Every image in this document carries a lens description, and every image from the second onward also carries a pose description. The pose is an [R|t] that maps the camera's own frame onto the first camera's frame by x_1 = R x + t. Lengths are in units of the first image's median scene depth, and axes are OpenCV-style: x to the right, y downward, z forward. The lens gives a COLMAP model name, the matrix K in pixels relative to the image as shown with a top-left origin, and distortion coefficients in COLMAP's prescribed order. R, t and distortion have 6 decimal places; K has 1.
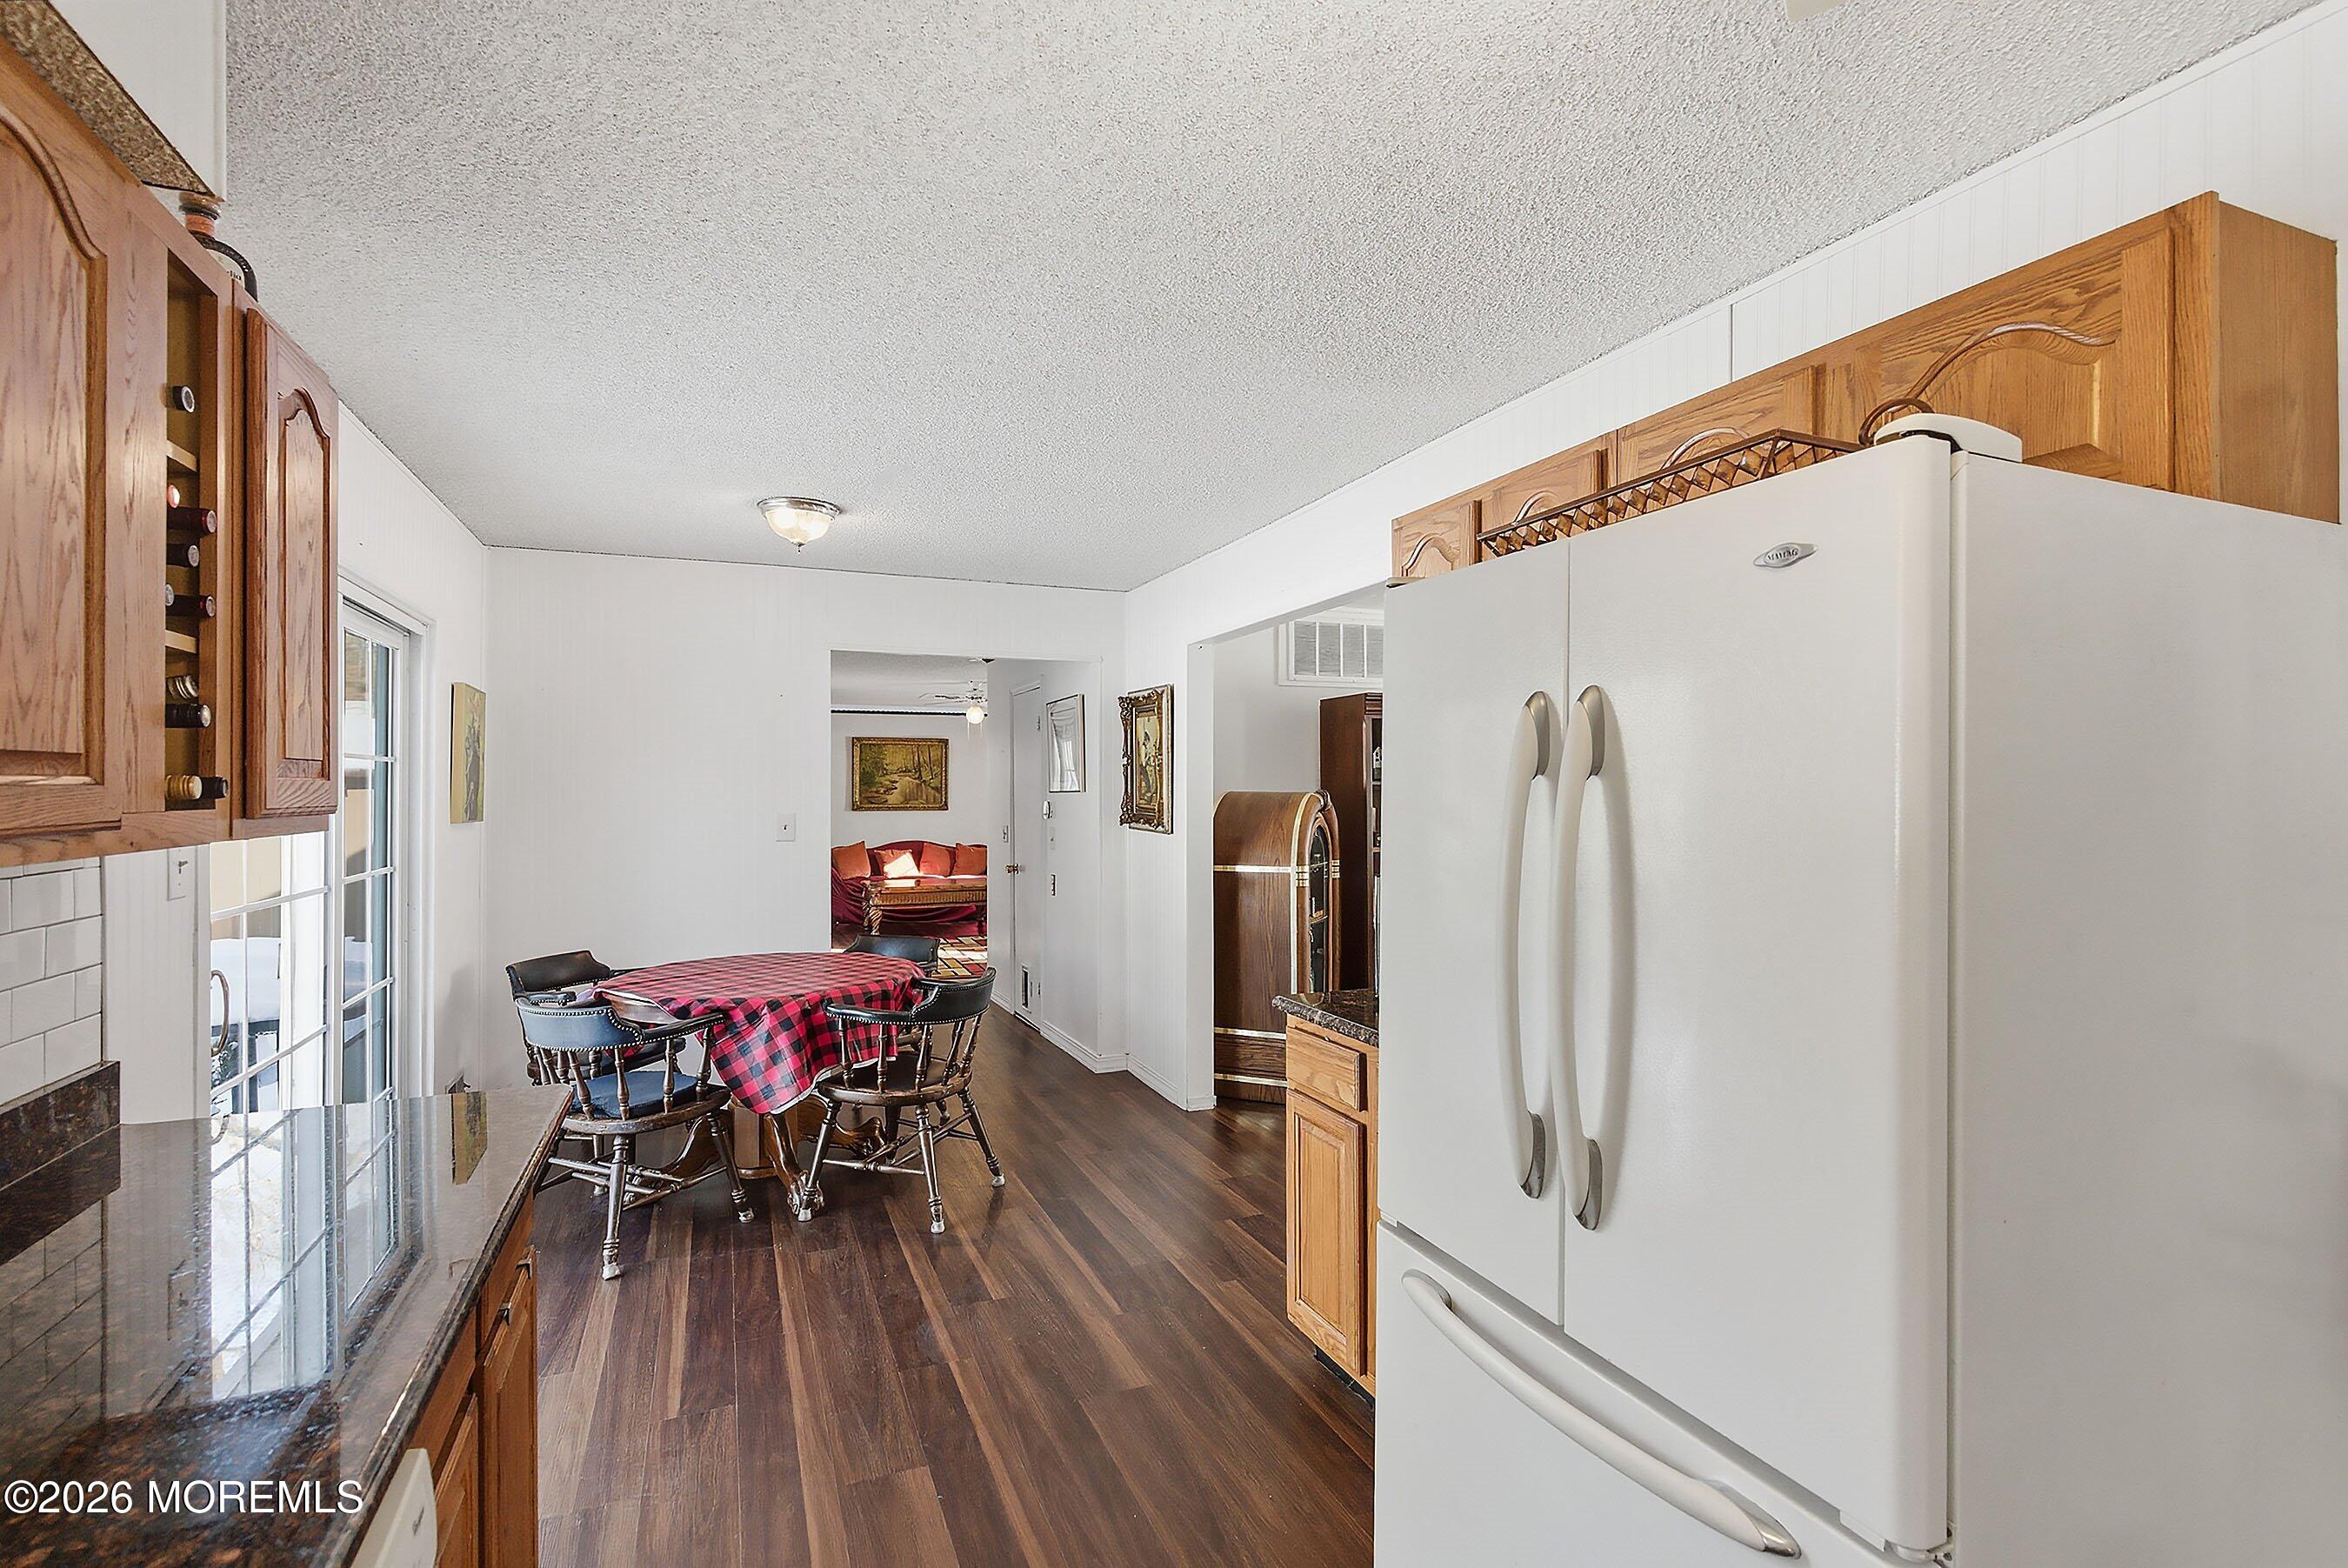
lens RADIAL K [[1086.5, 0, 1177.0], [0, 1086.5, 785.4], [0, 0, 1]] dist [0.004238, 0.000057]
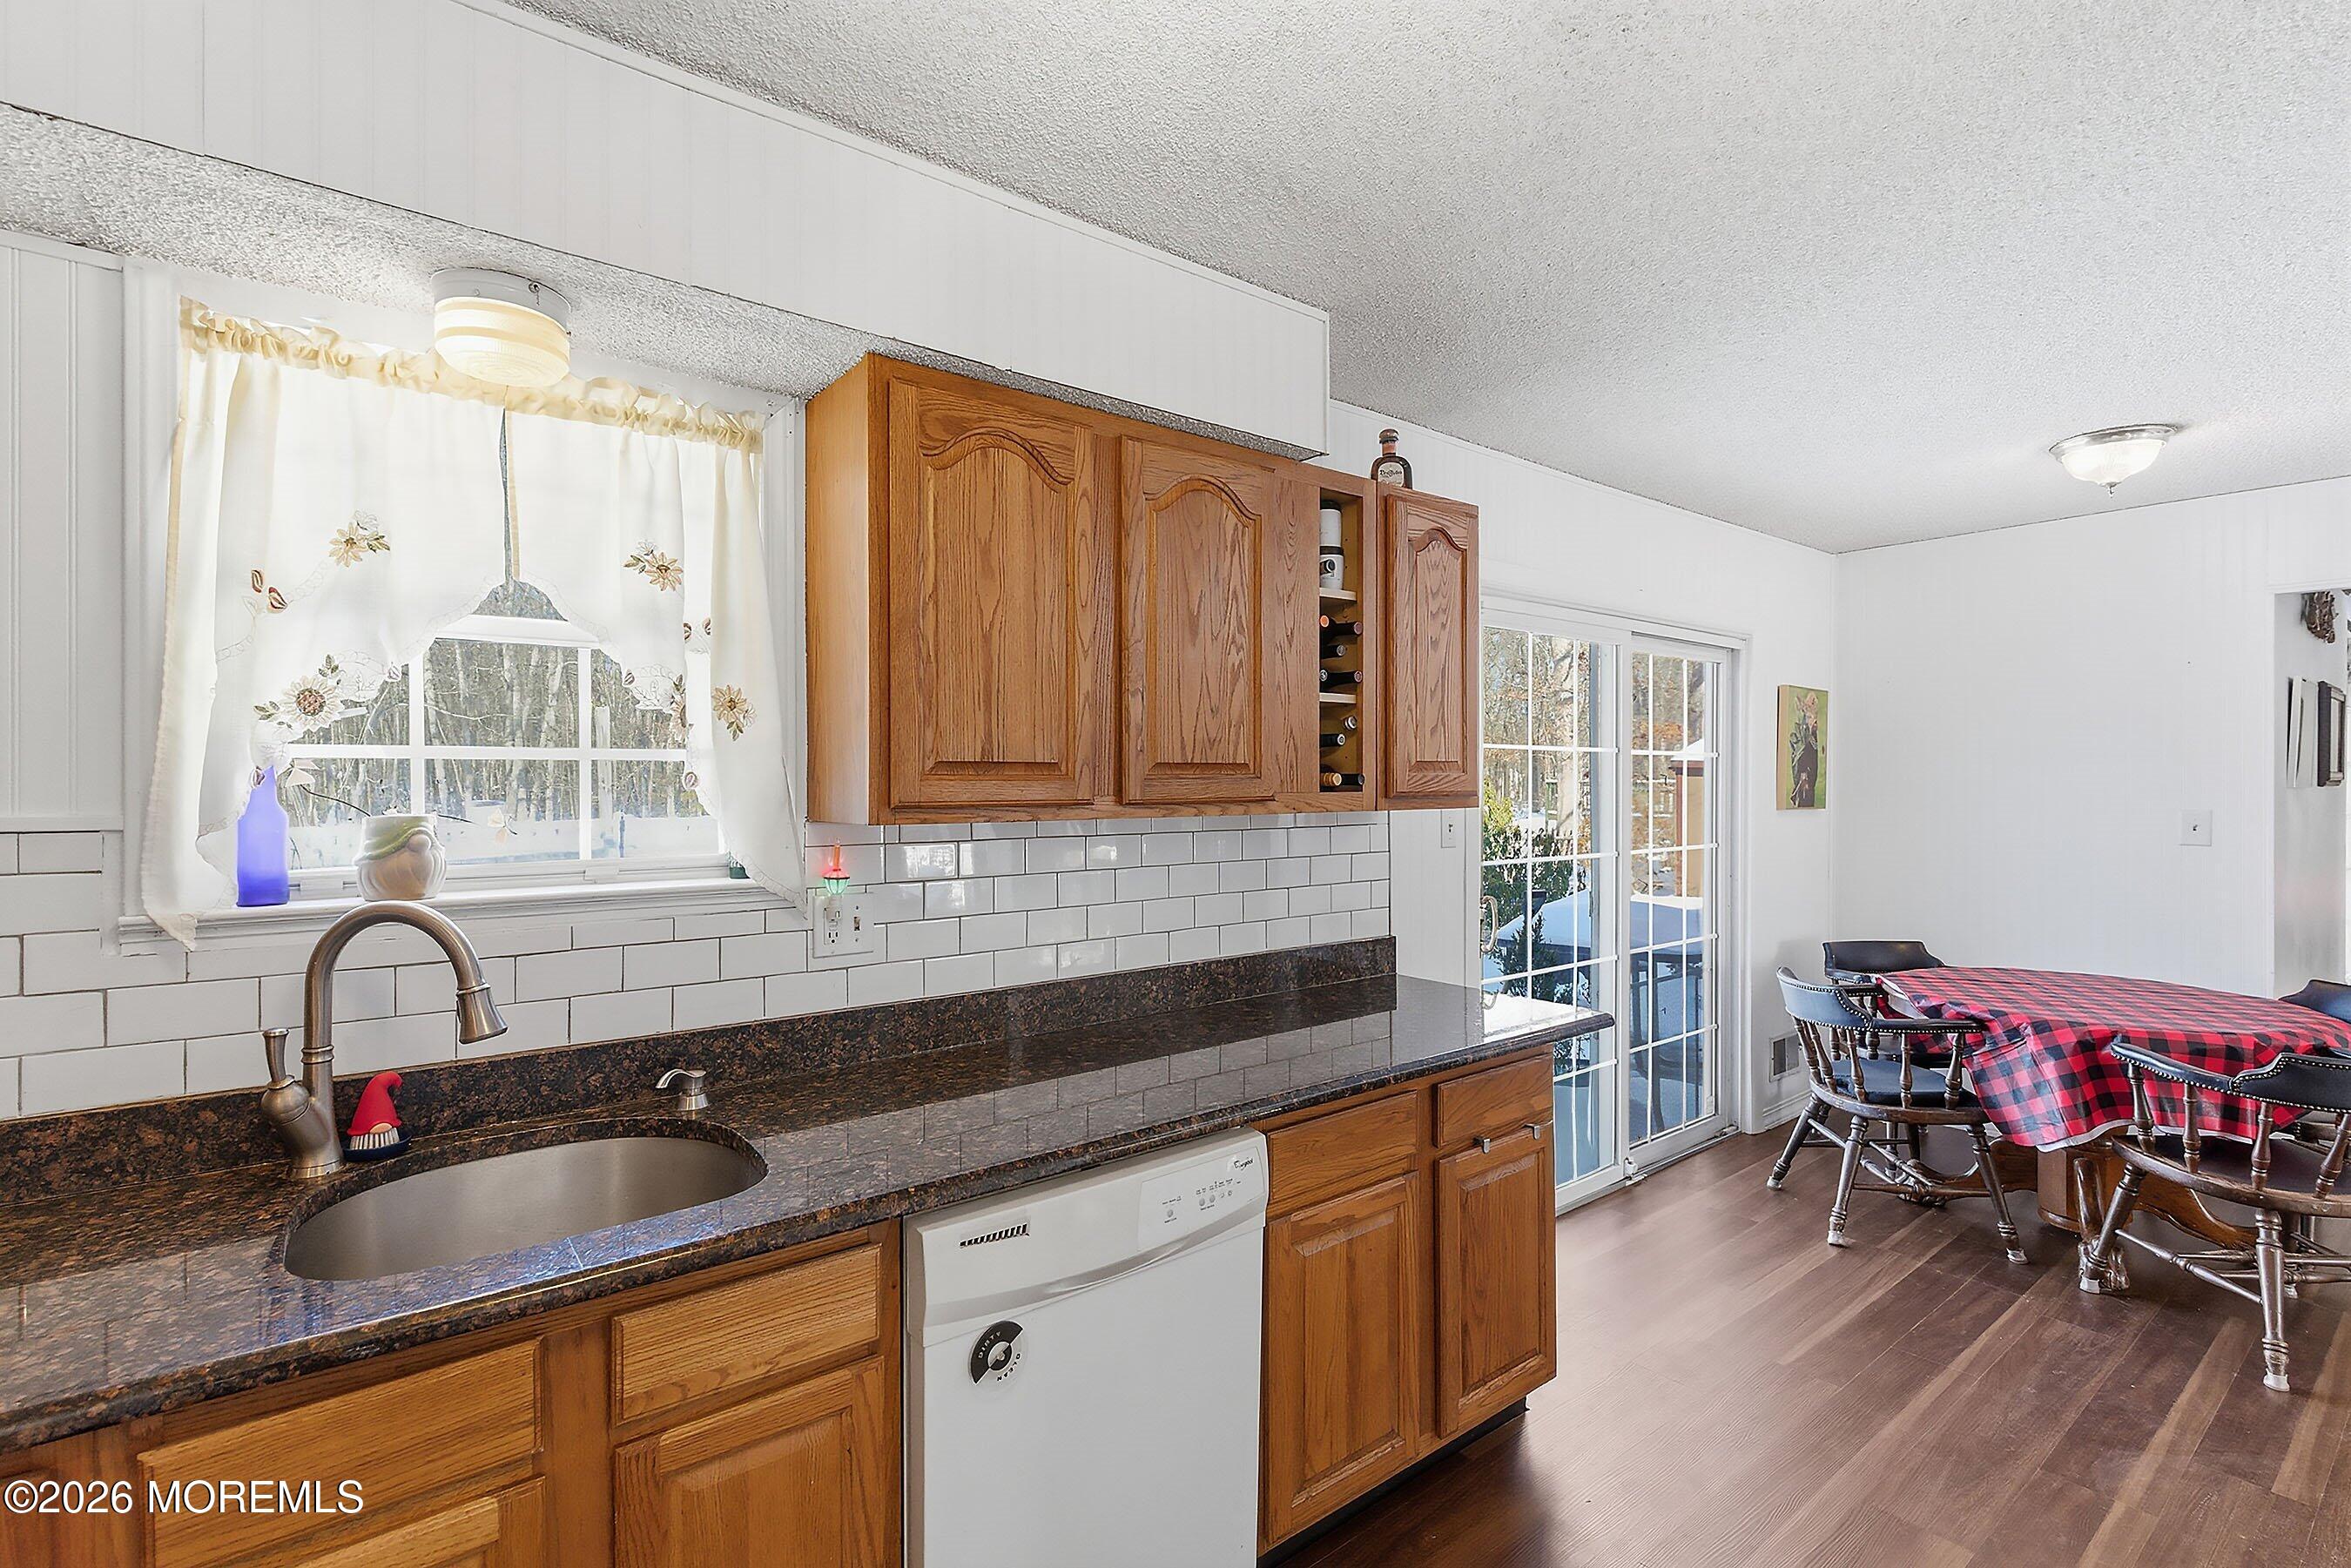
lens RADIAL K [[1087.8, 0, 1178.6], [0, 1087.8, 786.8], [0, 0, 1]] dist [0.004238, 0.000057]
pose [[0.266635, 0.009475, -0.963751, 0.291969], [0.002728, 0.999940, 0.010586, -0.002382], [0.963794, -0.005452, 0.266593, 0.099830]]
